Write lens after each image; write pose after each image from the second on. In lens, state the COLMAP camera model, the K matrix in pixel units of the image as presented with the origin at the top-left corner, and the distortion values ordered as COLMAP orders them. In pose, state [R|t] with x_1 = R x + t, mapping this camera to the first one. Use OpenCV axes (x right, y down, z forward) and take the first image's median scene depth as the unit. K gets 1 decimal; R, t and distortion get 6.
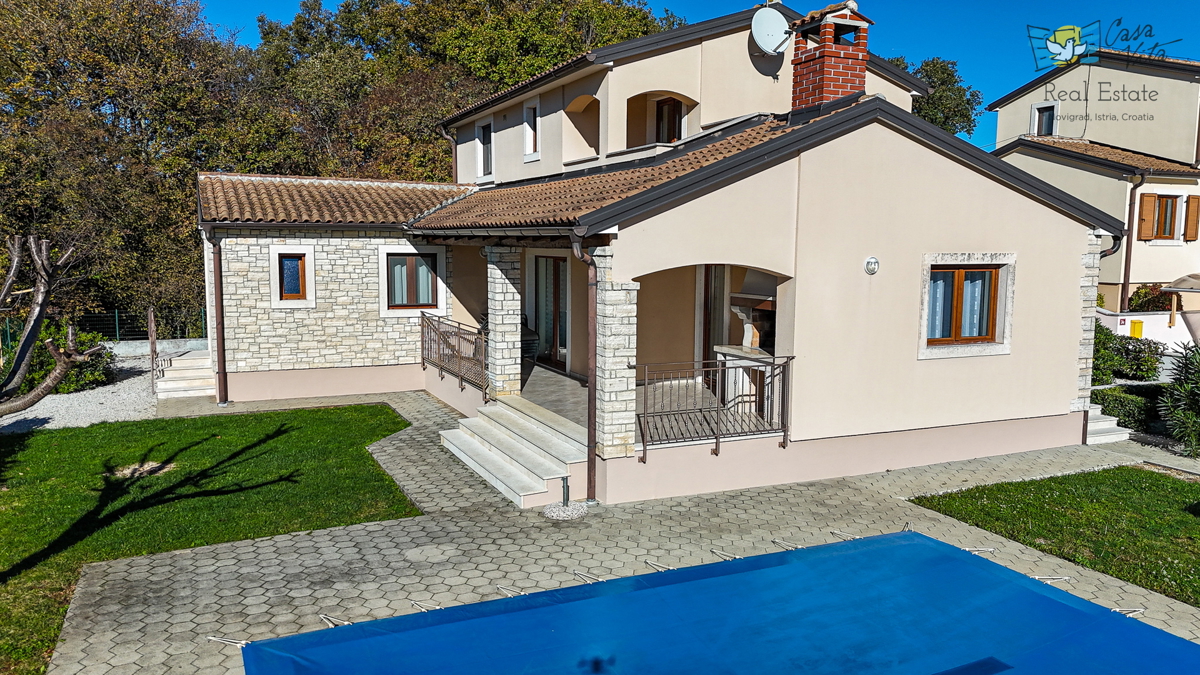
lens RADIAL K [[870.6, 0, 600.0], [0, 870.6, 337.5], [0, 0, 1]] dist [0.089124, -0.087108]
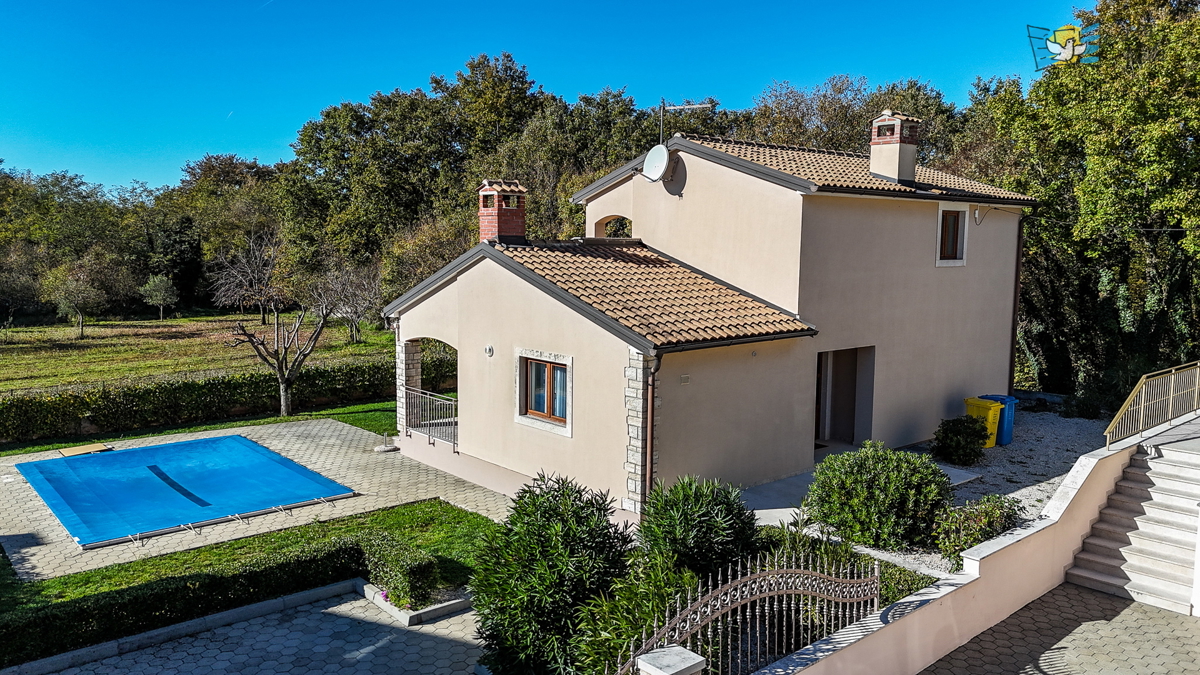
lens RADIAL K [[870.6, 0, 600.0], [0, 870.6, 337.5], [0, 0, 1]] dist [0.089124, -0.087108]
pose [[0.278976, 0.101341, -0.954936, 1.863944], [-0.113659, 0.990911, 0.071954, -0.244146], [0.953548, 0.088464, 0.287959, 0.783654]]
